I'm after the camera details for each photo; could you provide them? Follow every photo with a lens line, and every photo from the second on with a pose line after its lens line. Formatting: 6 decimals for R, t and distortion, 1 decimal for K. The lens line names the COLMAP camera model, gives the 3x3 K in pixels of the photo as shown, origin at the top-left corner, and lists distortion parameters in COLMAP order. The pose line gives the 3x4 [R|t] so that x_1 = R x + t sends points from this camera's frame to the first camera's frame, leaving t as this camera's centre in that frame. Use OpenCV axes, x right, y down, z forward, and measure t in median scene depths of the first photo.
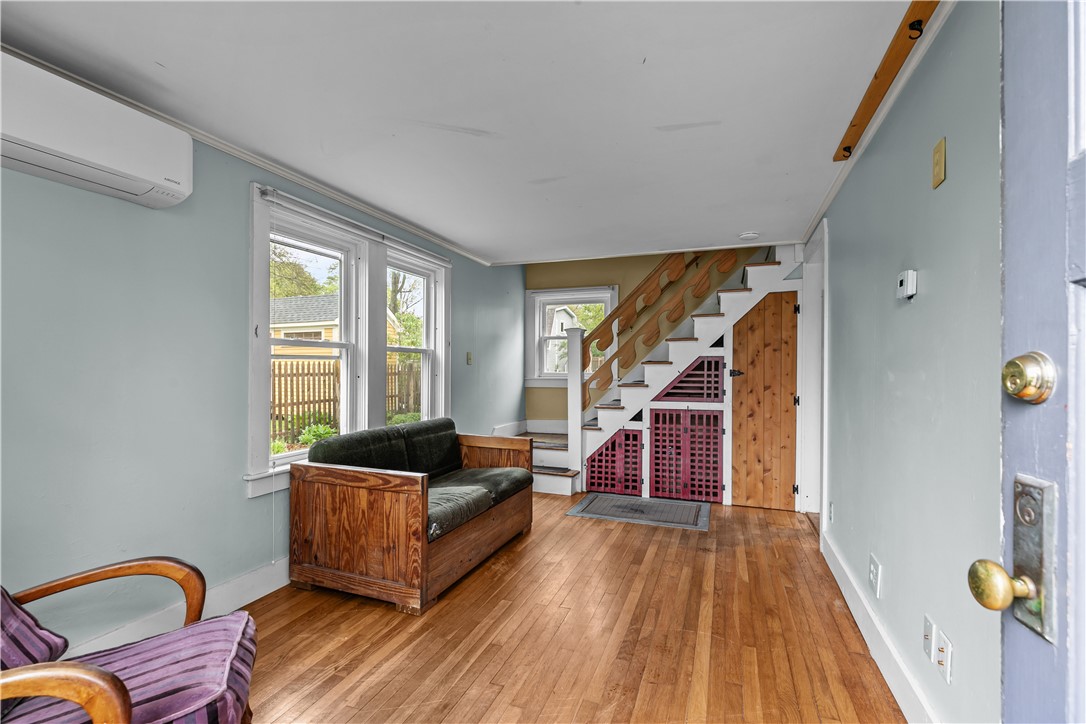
lens RADIAL K [[491.3, 0, 545.3], [0, 491.3, 364.9], [0, 0, 1]] dist [0.000649, 0.000555]
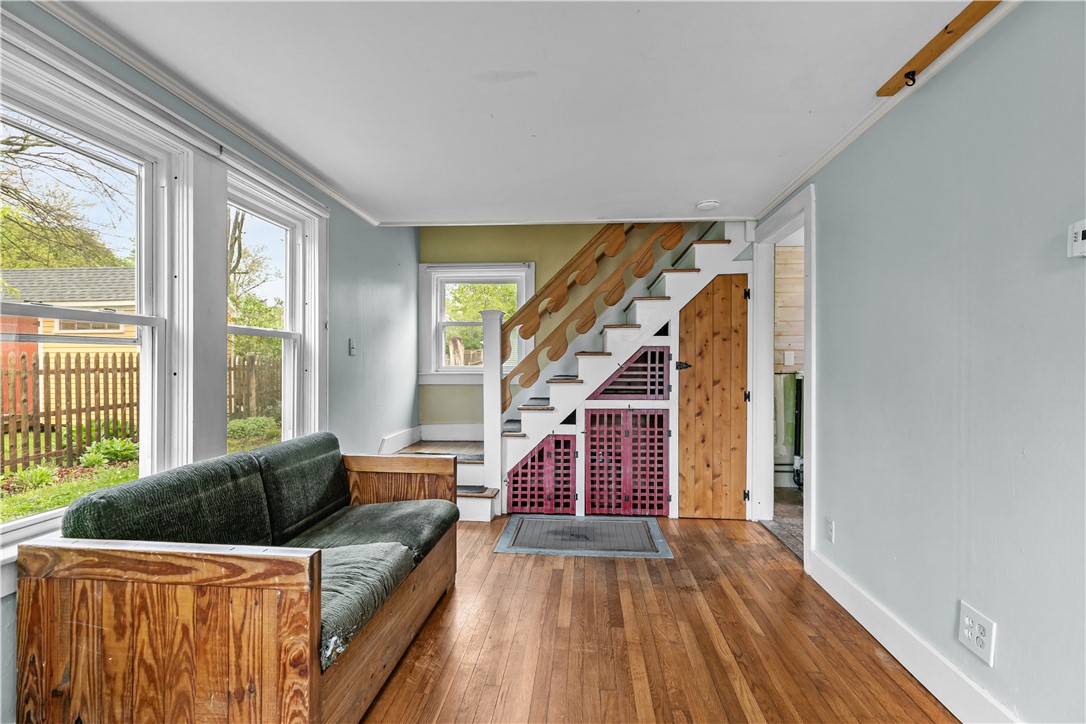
lens RADIAL K [[491.3, 0, 544.7], [0, 491.3, 360.7], [0, 0, 1]] dist [0.000649, 0.000555]
pose [[0.961329, -0.001047, 0.275401, -0.088928], [-0.000104, 0.999991, 0.004165, 0.004414], [-0.275403, -0.004032, 0.961320, 0.238763]]
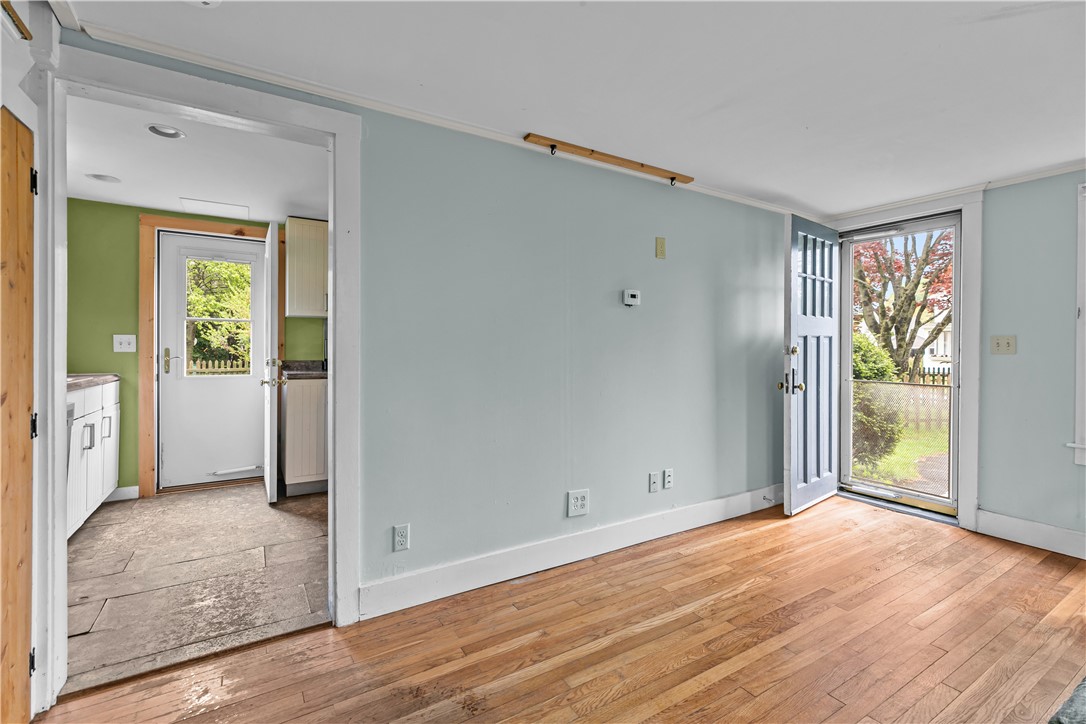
lens RADIAL K [[491.3, 0, 548.2], [0, 491.3, 355.0], [0, 0, 1]] dist [0.000649, 0.000555]
pose [[-0.791004, -0.007349, 0.611766, -0.032960], [-0.001334, 0.999946, 0.010286, 0.010748], [-0.611809, 0.007320, -0.790972, 1.071897]]
